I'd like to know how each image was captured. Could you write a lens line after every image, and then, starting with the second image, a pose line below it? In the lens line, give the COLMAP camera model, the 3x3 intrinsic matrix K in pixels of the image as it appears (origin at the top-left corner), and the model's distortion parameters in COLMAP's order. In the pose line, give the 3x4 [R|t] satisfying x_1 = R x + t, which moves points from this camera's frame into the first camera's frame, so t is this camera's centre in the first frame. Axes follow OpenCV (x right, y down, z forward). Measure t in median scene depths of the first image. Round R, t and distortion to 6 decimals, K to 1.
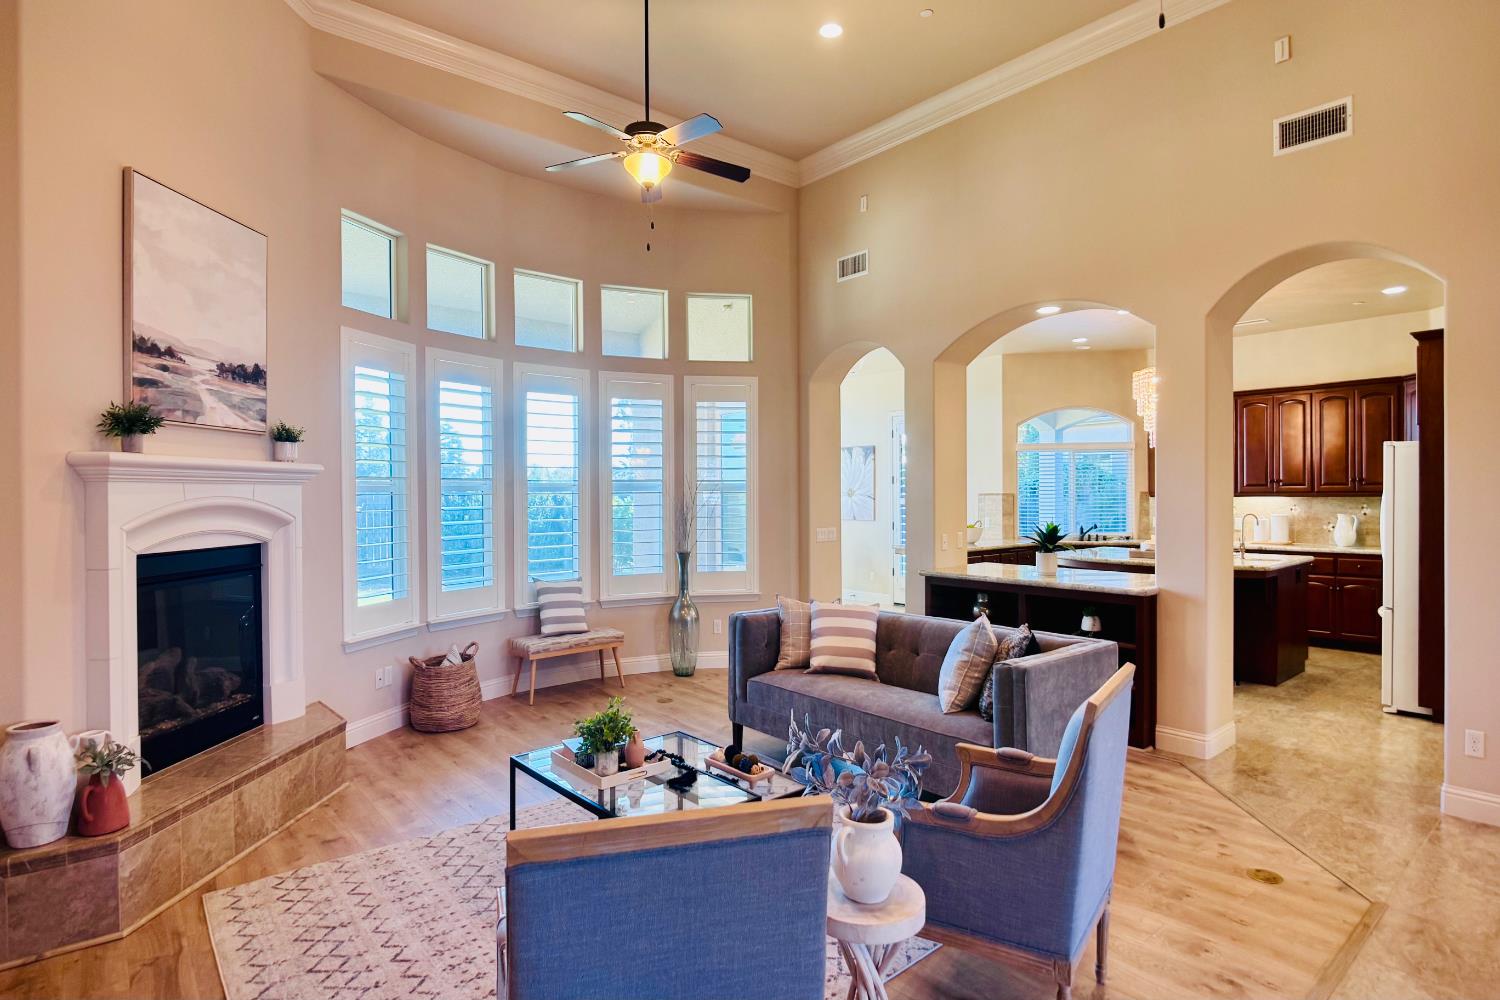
lens RADIAL K [[787.0, 0, 745.4], [0, 787.0, 502.1], [0, 0, 1]] dist [0.003935, -0.001463]
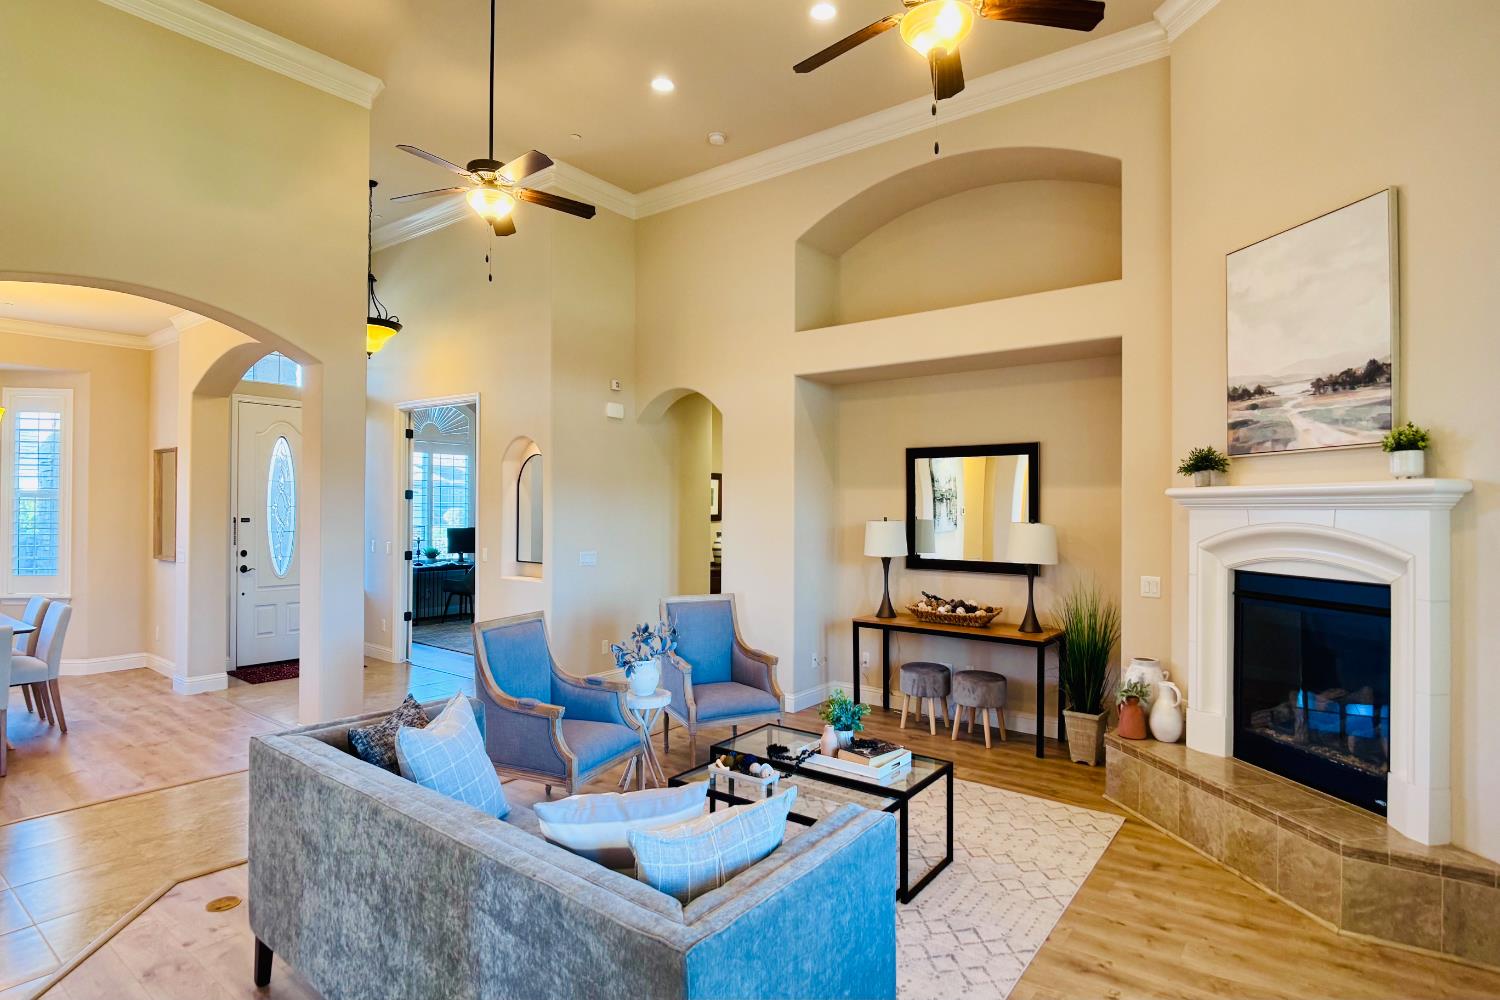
lens RADIAL K [[787.0, 0, 745.4], [0, 787.0, 502.1], [0, 0, 1]] dist [0.003935, -0.001463]
pose [[-0.976486, -0.004080, -0.215542, 0.197660], [-0.004938, 0.999982, 0.003444, -0.032820], [0.215525, 0.004427, -0.976488, 1.823564]]
